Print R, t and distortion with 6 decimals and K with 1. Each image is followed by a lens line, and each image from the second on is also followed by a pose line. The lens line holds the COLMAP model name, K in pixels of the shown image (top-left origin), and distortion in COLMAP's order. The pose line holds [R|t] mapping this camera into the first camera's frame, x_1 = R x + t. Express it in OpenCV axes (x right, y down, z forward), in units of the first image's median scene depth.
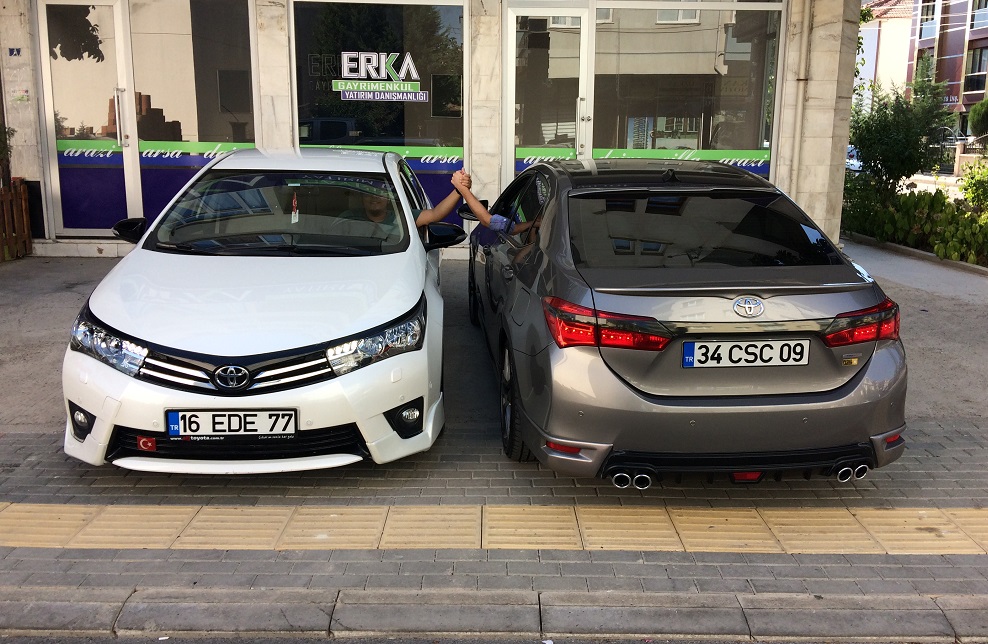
lens RADIAL K [[868.2, 0, 514.0], [0, 868.2, 297.2], [0, 0, 1]] dist [0.082541, -0.137040]
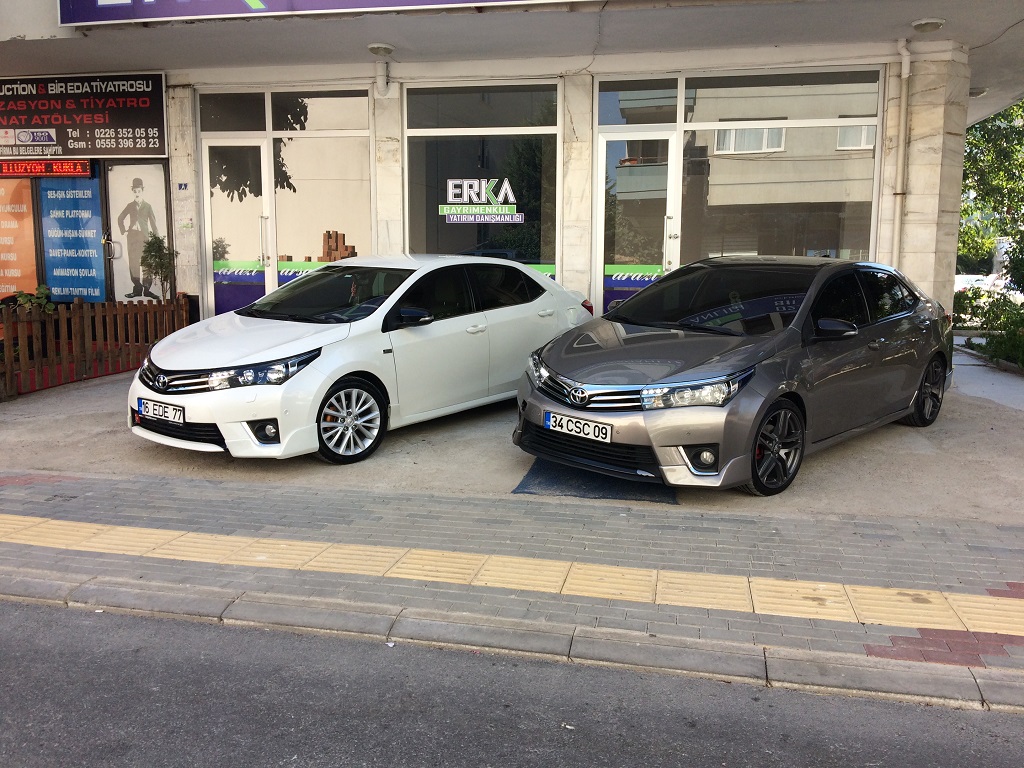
lens RADIAL K [[867.0, 0, 512.0], [0, 867.0, 384.0], [0, 0, 1]] dist [0.077126, -0.124928]
pose [[0.972736, 0.025914, -0.230462, 0.141406], [-0.039644, 0.997691, -0.055146, 0.034005], [0.228501, 0.062778, 0.971517, -0.032232]]
